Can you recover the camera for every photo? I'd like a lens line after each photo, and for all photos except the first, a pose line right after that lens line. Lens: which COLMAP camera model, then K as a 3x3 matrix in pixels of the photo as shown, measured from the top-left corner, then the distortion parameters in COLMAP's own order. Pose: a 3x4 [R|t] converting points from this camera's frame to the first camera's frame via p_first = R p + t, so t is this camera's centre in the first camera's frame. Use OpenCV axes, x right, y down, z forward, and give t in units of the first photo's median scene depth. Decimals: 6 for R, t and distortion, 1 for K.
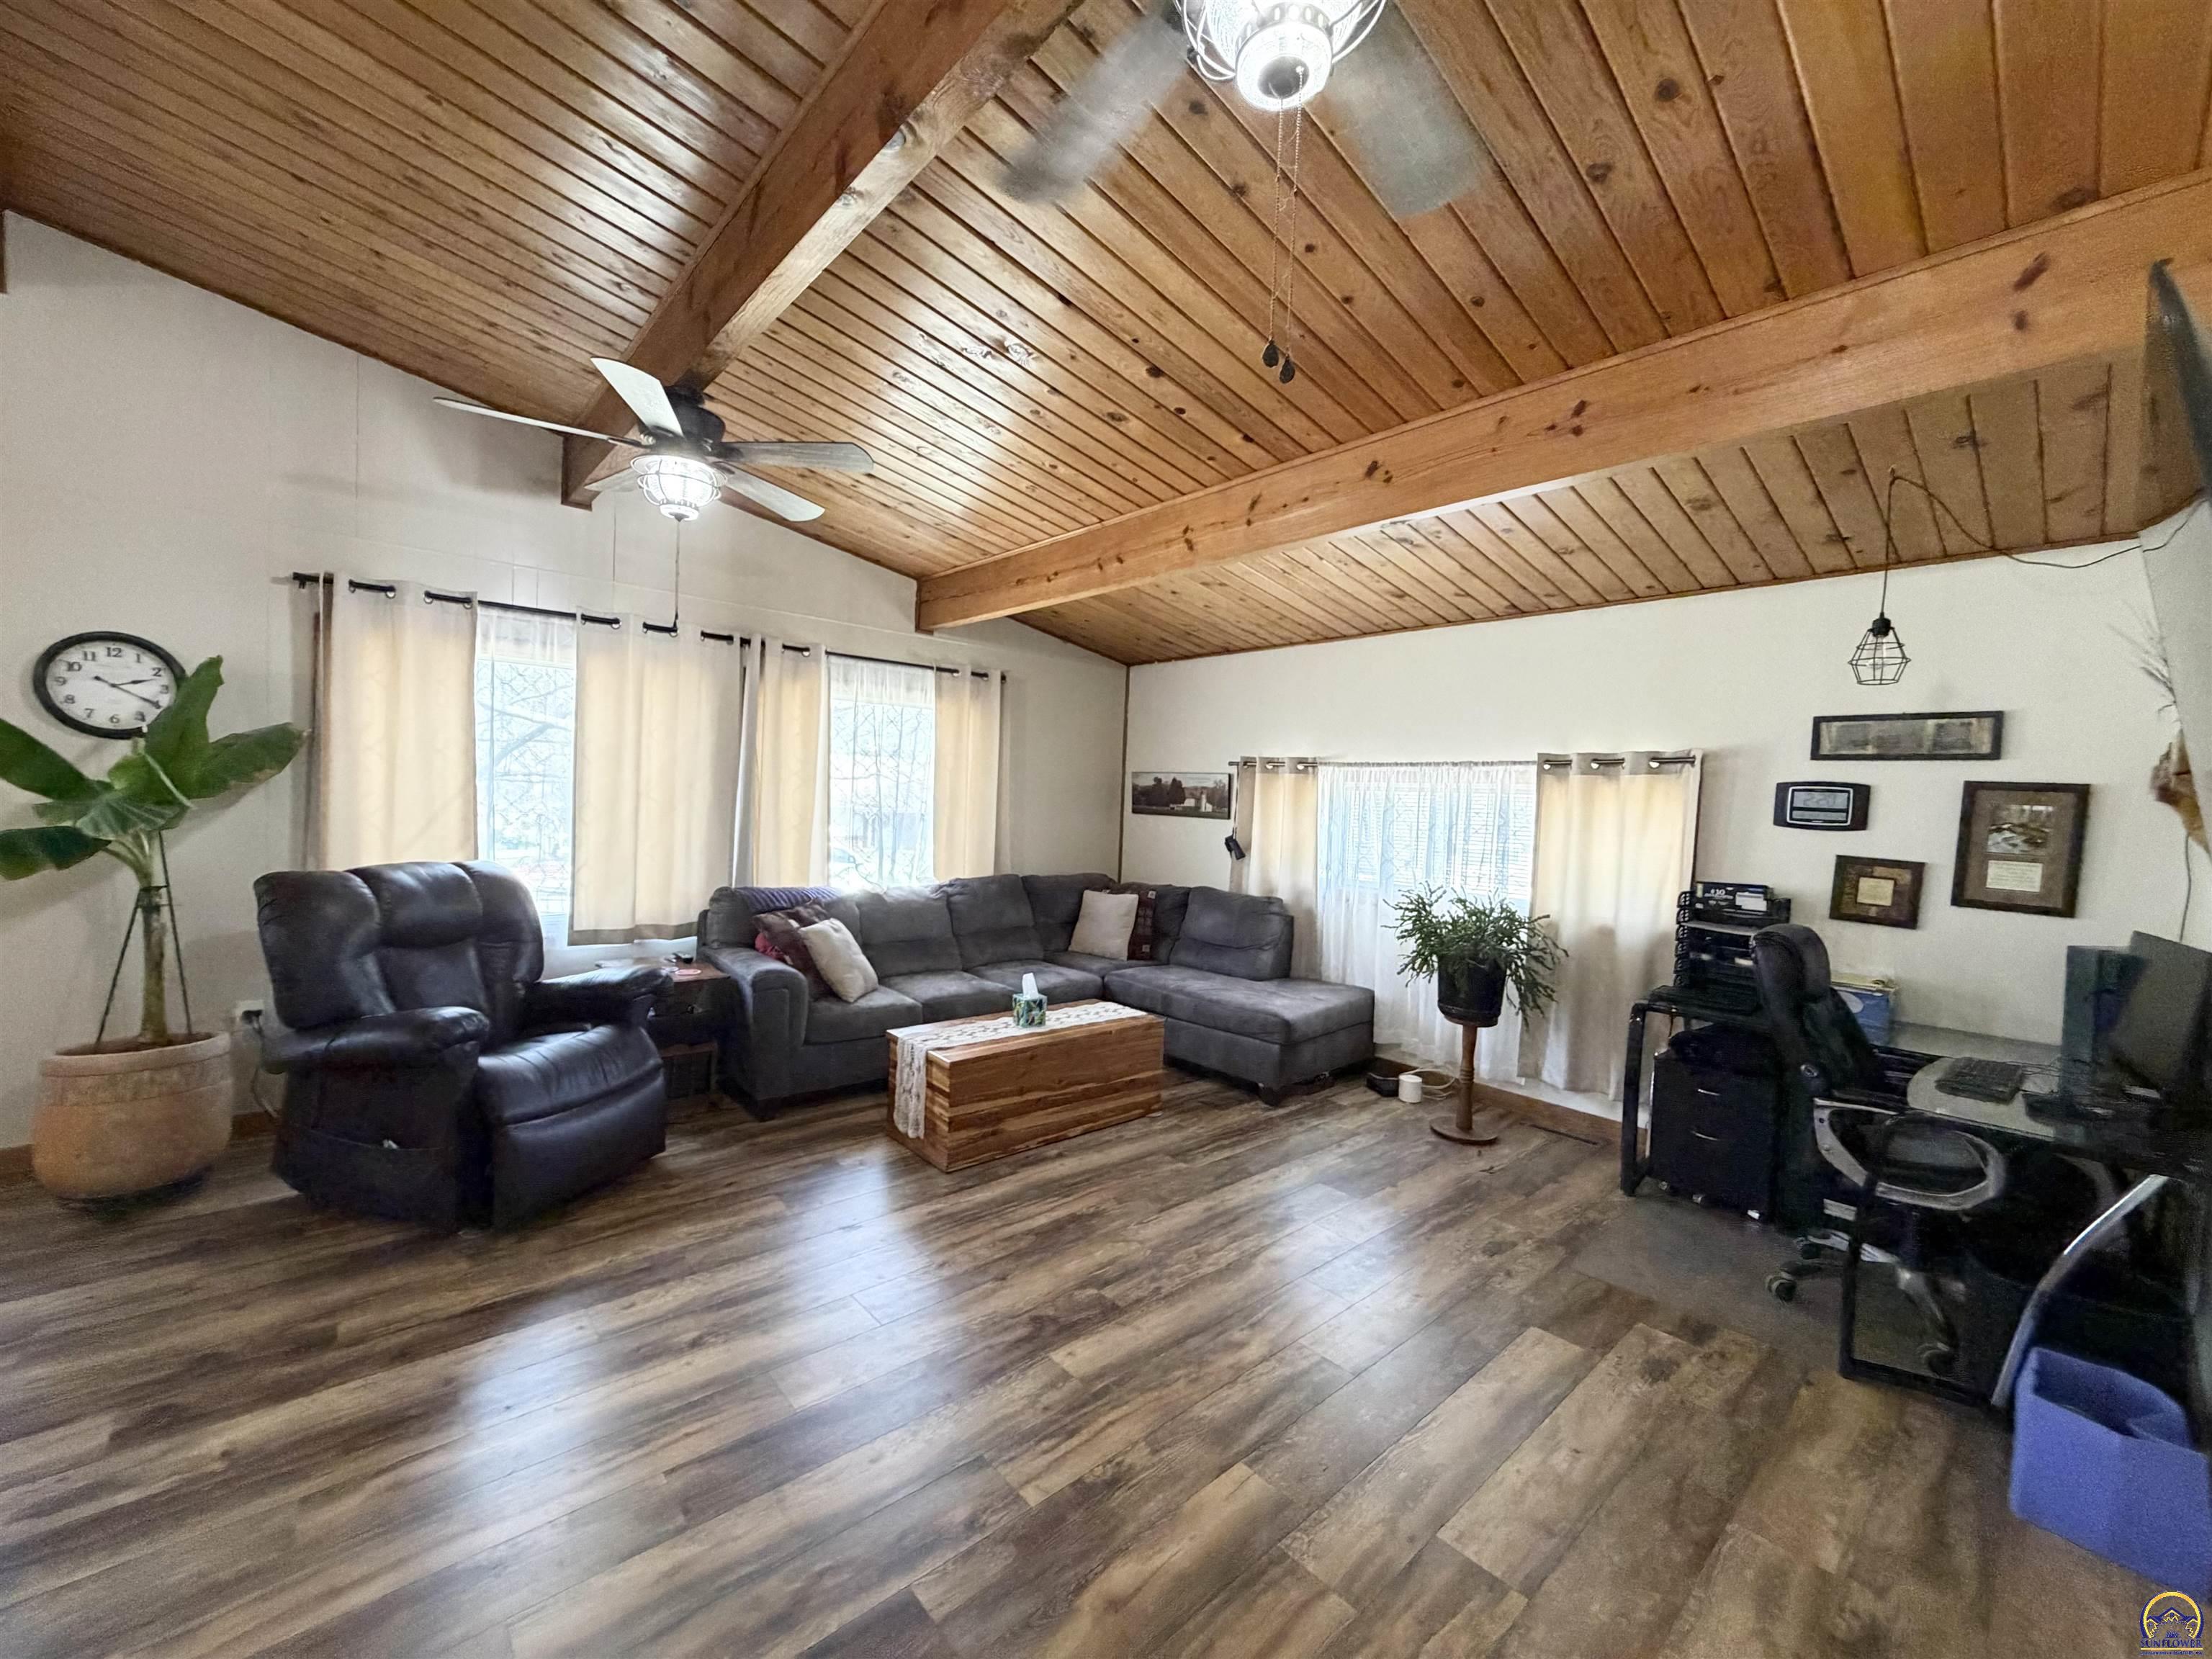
lens RADIAL K [[879.1, 0, 1103.2], [0, 879.1, 836.3], [0, 0, 1]] dist [0.000892, 0.000767]
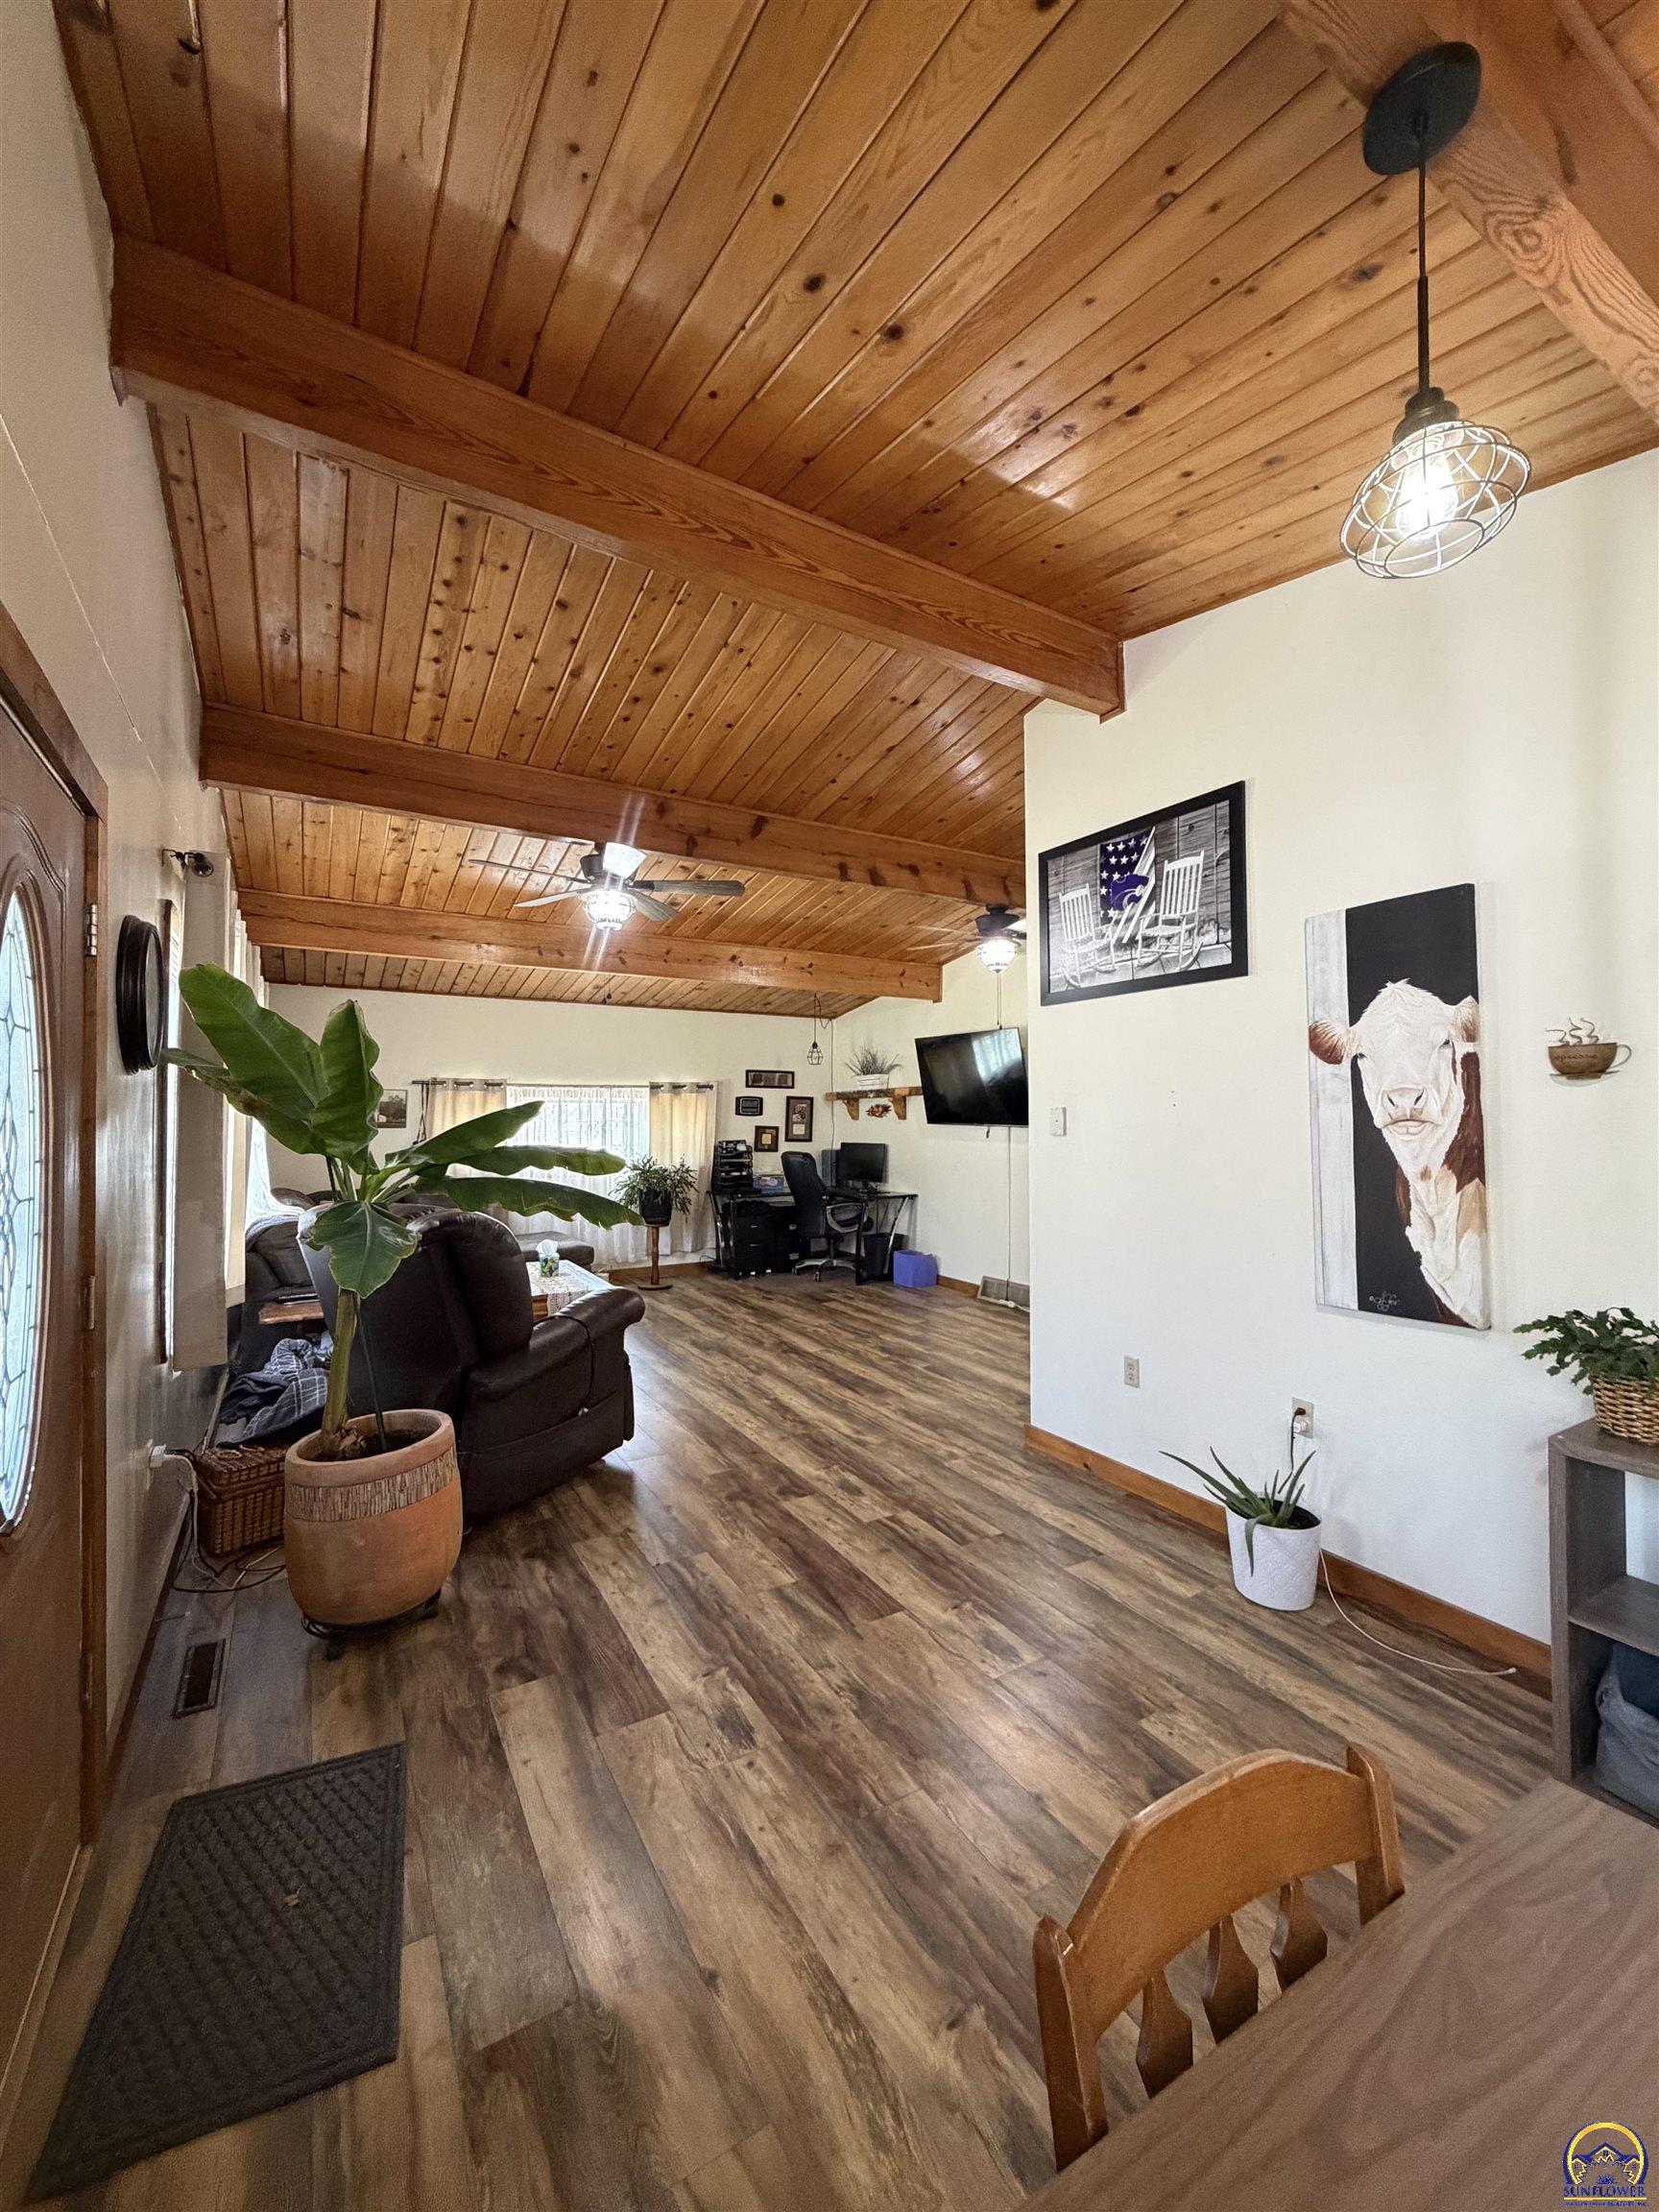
lens RADIAL K [[879.6, 0, 831.4], [0, 879.6, 1101.9], [0, 0, 1]] dist [0.000455, 0.000395]
pose [[0.182284, -0.021862, 0.983003, -1.588285], [0.051735, 0.998581, 0.012615, -0.066990], [-0.981884, 0.048556, 0.183157, 0.332741]]
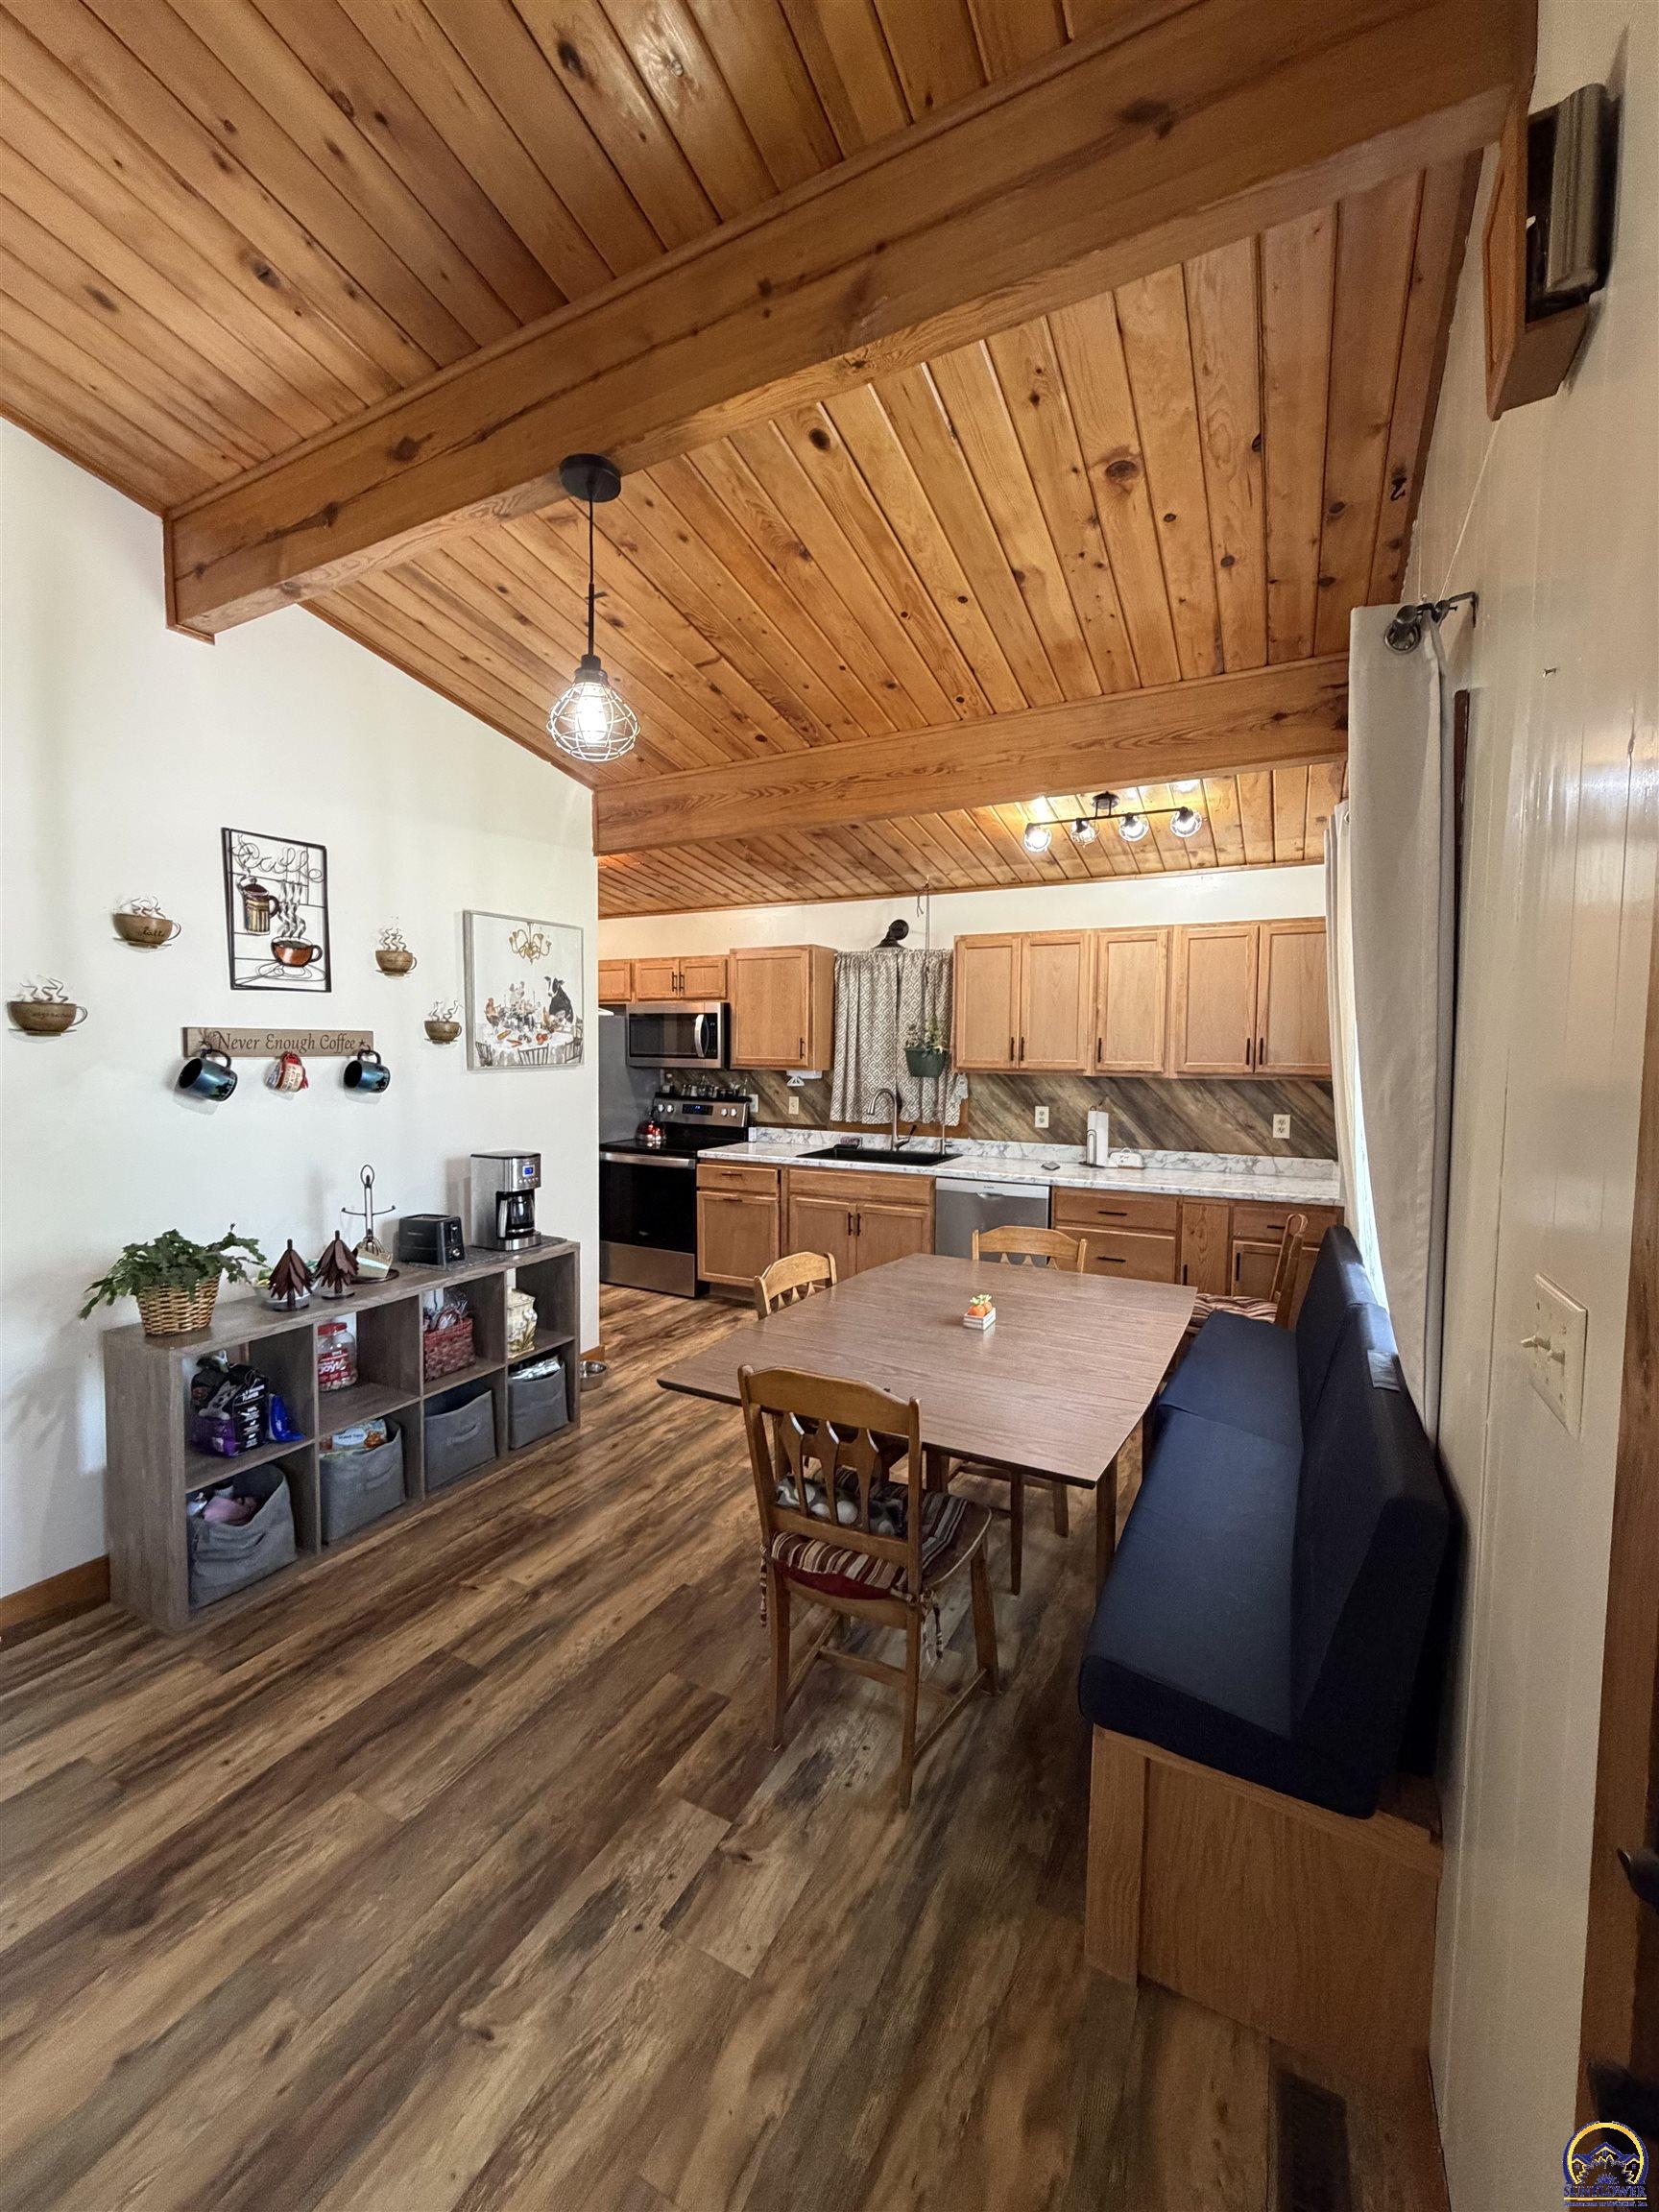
lens RADIAL K [[879.1, 0, 827.0], [0, 879.1, 1104.5], [0, 0, 1]] dist [0.000892, 0.000767]
pose [[-0.932373, -0.024404, -0.360674, -1.169133], [-0.059716, 0.994409, 0.087088, -0.089354], [0.356532, 0.102736, -0.928617, 0.756484]]
